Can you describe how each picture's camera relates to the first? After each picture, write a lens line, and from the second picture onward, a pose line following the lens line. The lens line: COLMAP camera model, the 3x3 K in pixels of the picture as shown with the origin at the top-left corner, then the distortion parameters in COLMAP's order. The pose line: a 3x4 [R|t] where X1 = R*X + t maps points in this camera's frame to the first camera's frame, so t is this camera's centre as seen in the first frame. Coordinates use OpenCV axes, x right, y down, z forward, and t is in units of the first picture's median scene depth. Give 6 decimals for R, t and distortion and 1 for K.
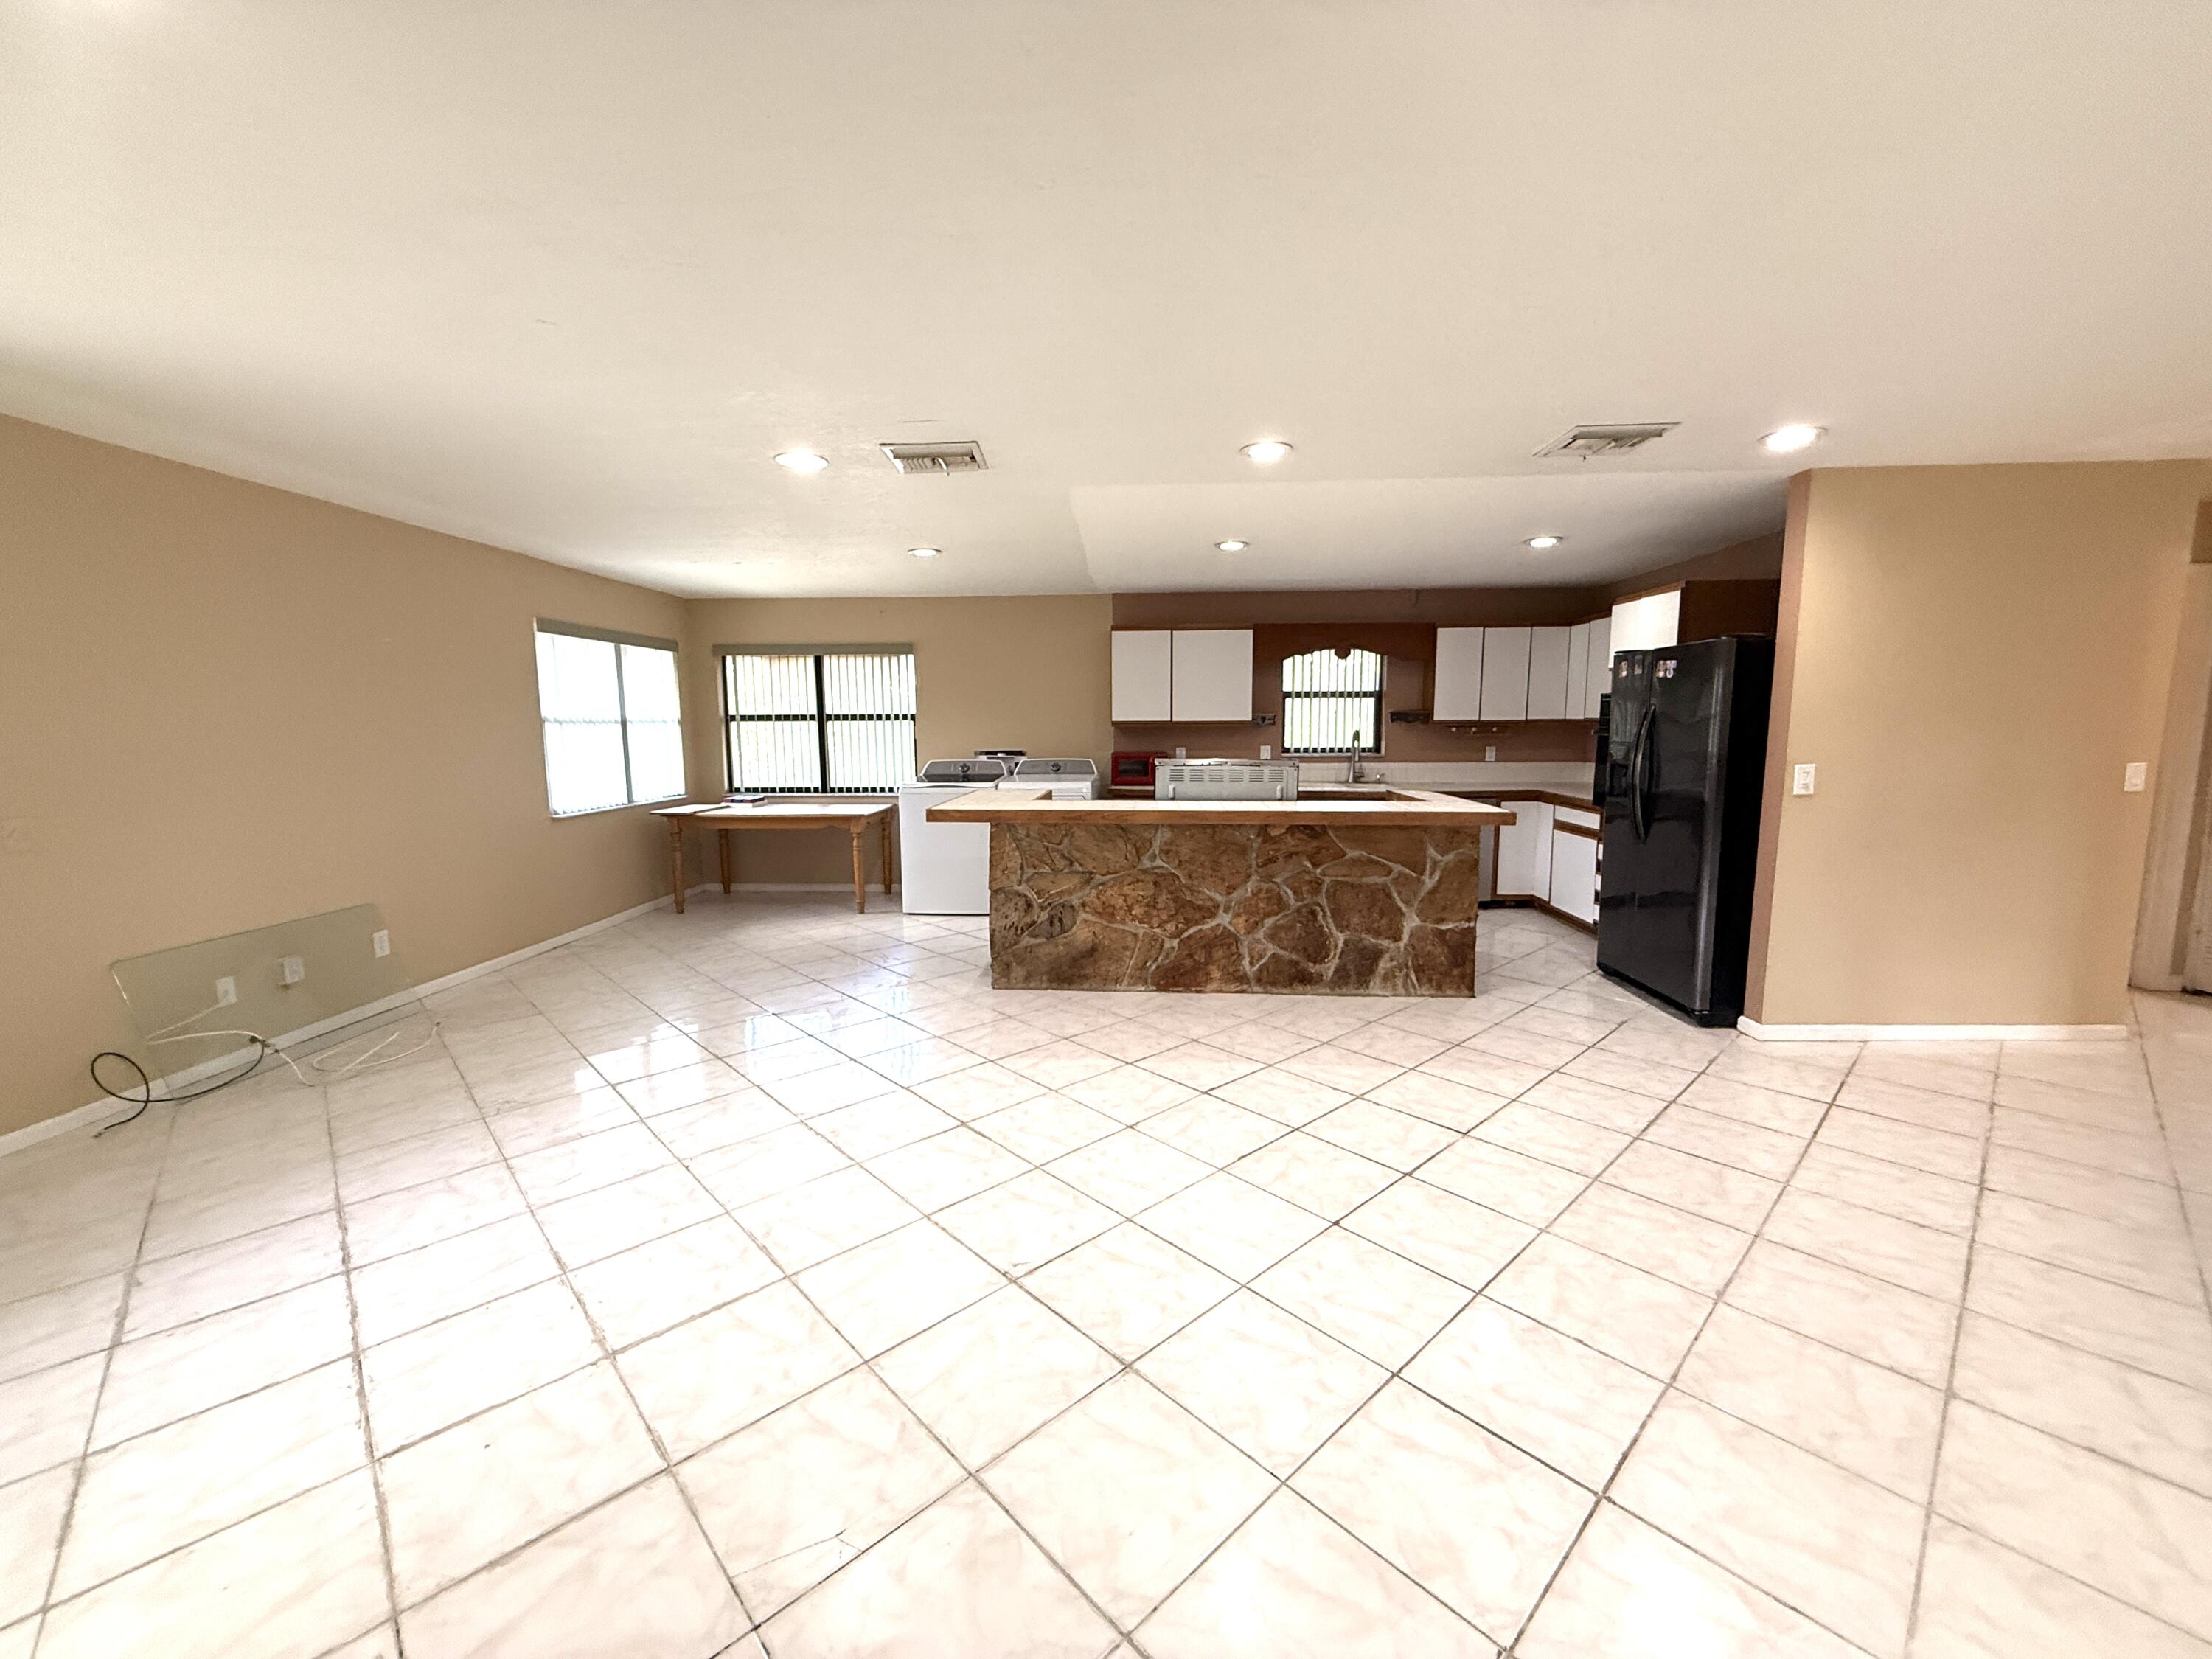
lens RADIAL K [[881.5, 0, 1097.9], [0, 881.5, 841.3], [0, 0, 1]] dist [-0.000443, 0.000023]
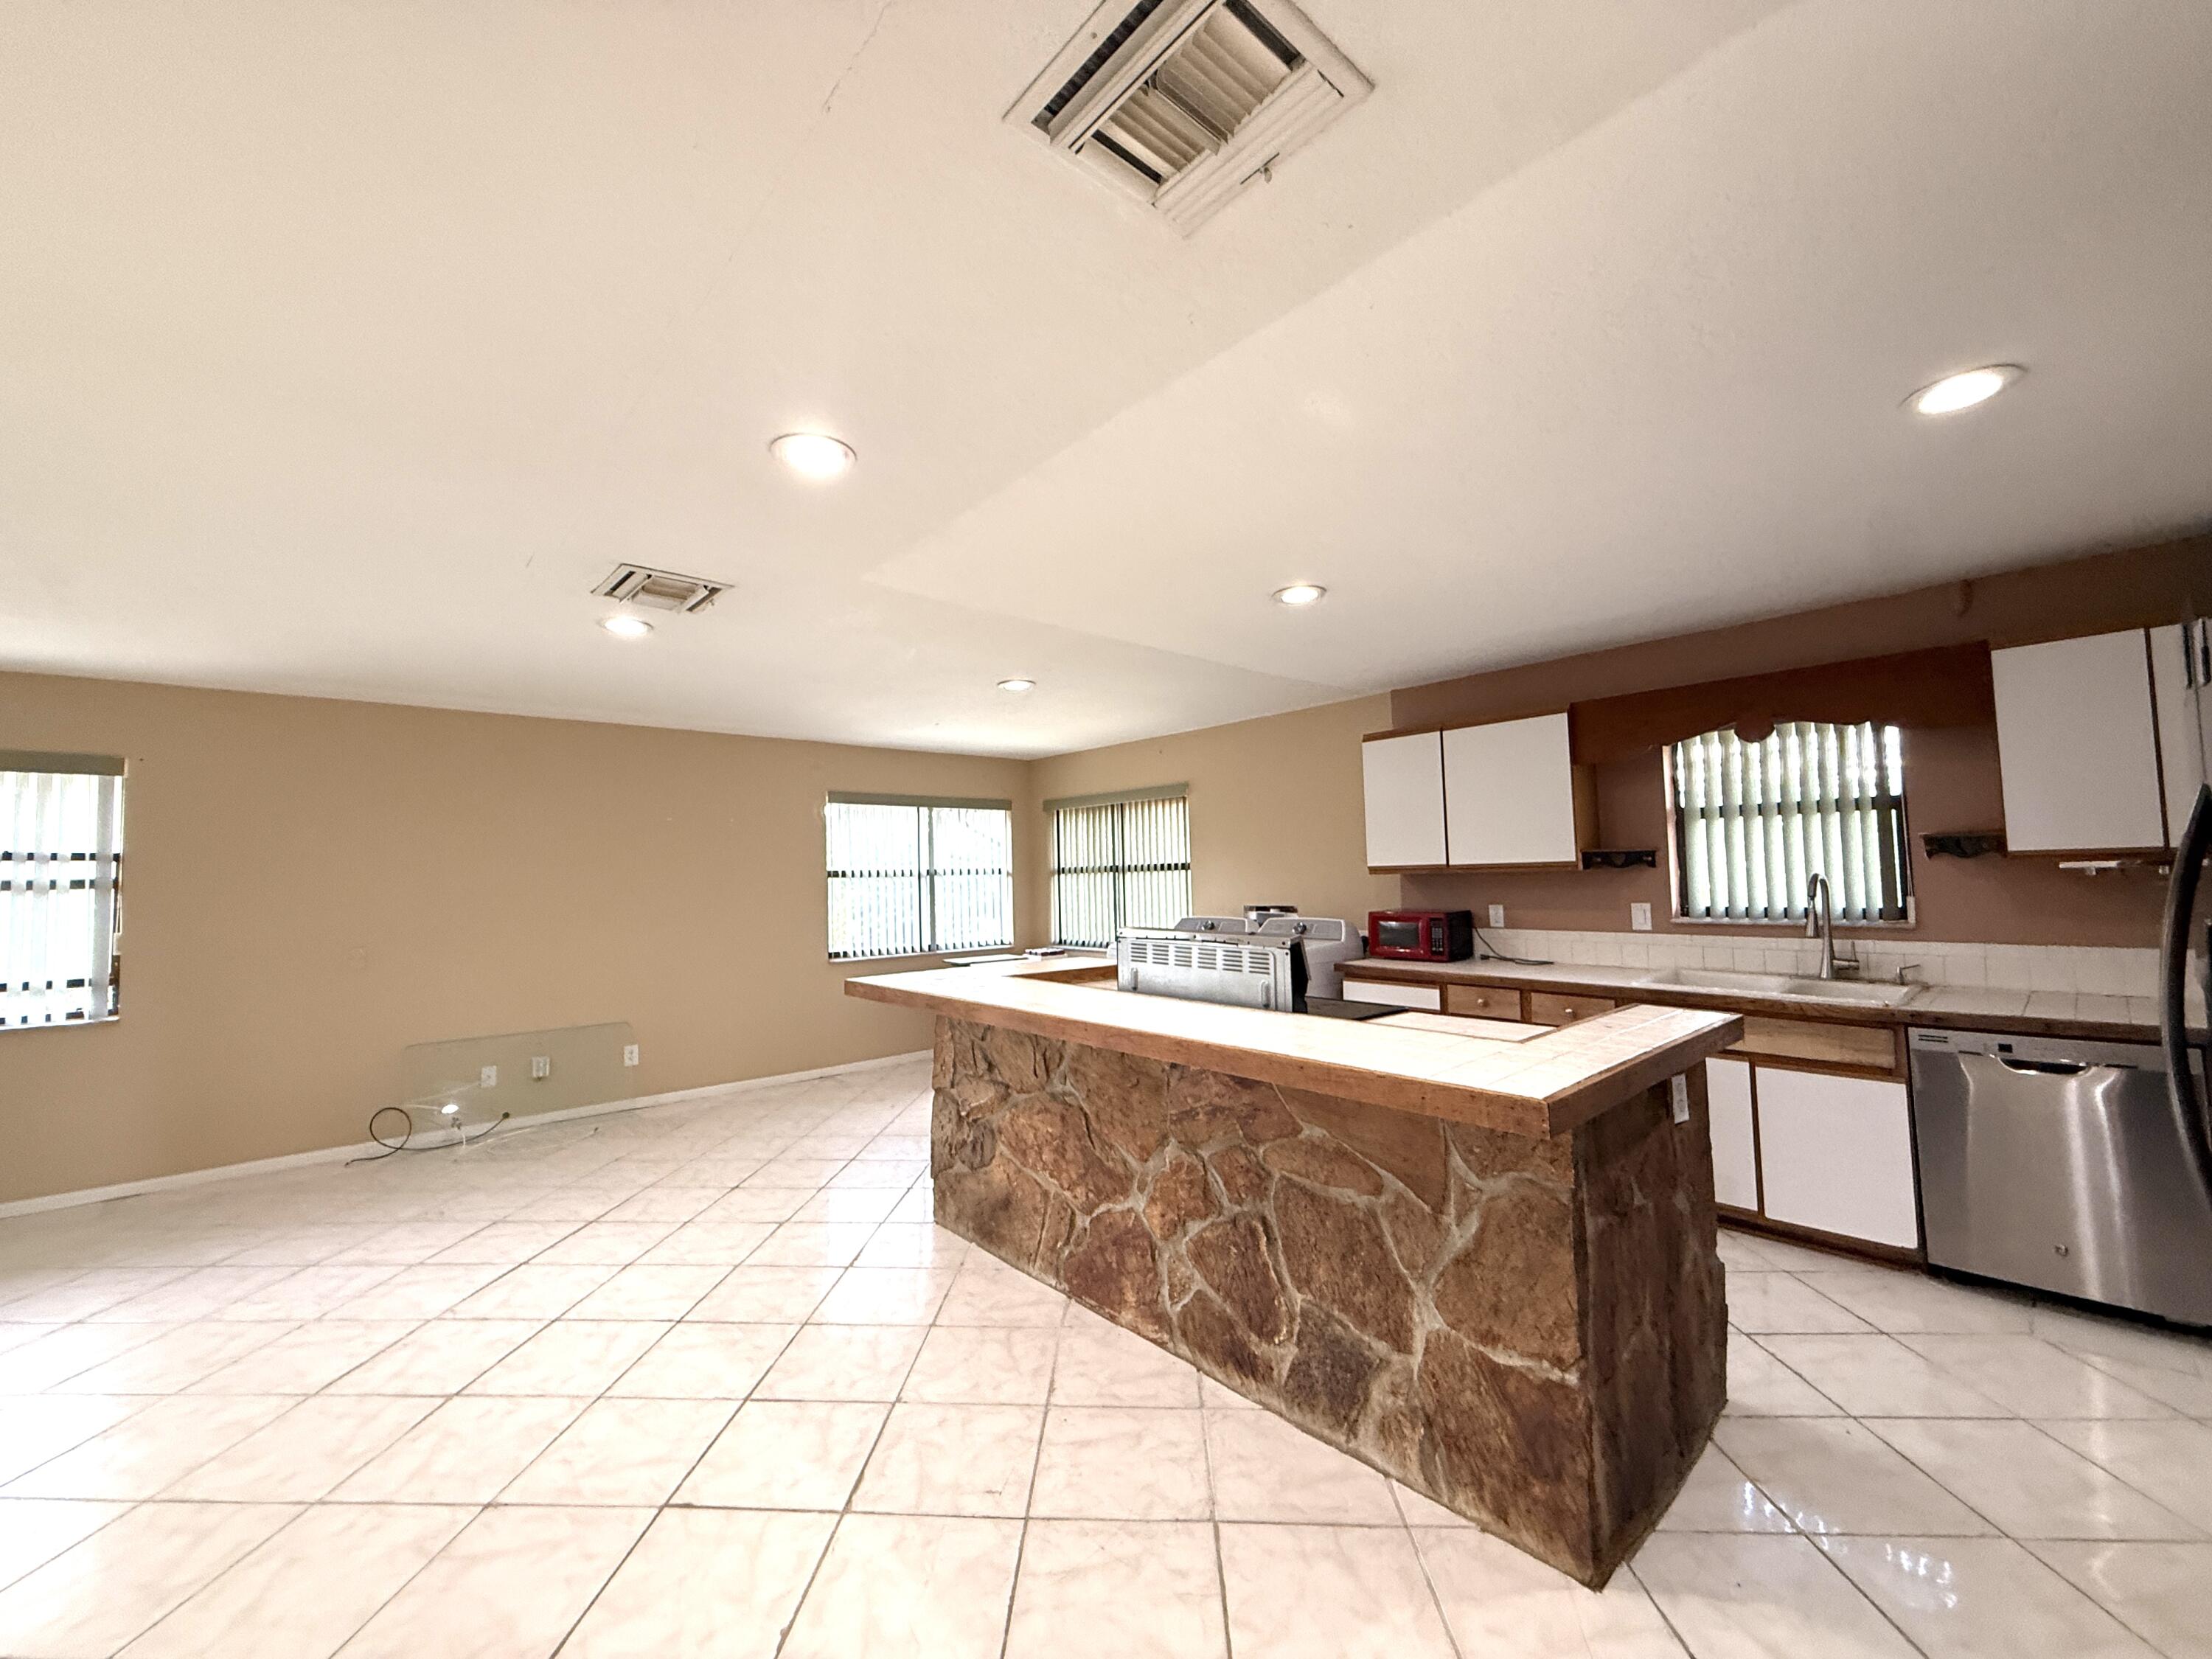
lens RADIAL K [[881.5, 0, 1103.1], [0, 881.5, 837.9], [0, 0, 1]] dist [-0.000443, 0.000023]
pose [[0.698272, -0.042760, -0.714554, 0.553134], [-0.077750, 0.987778, -0.135088, -0.070612], [0.711598, 0.149885, 0.686413, 0.535977]]
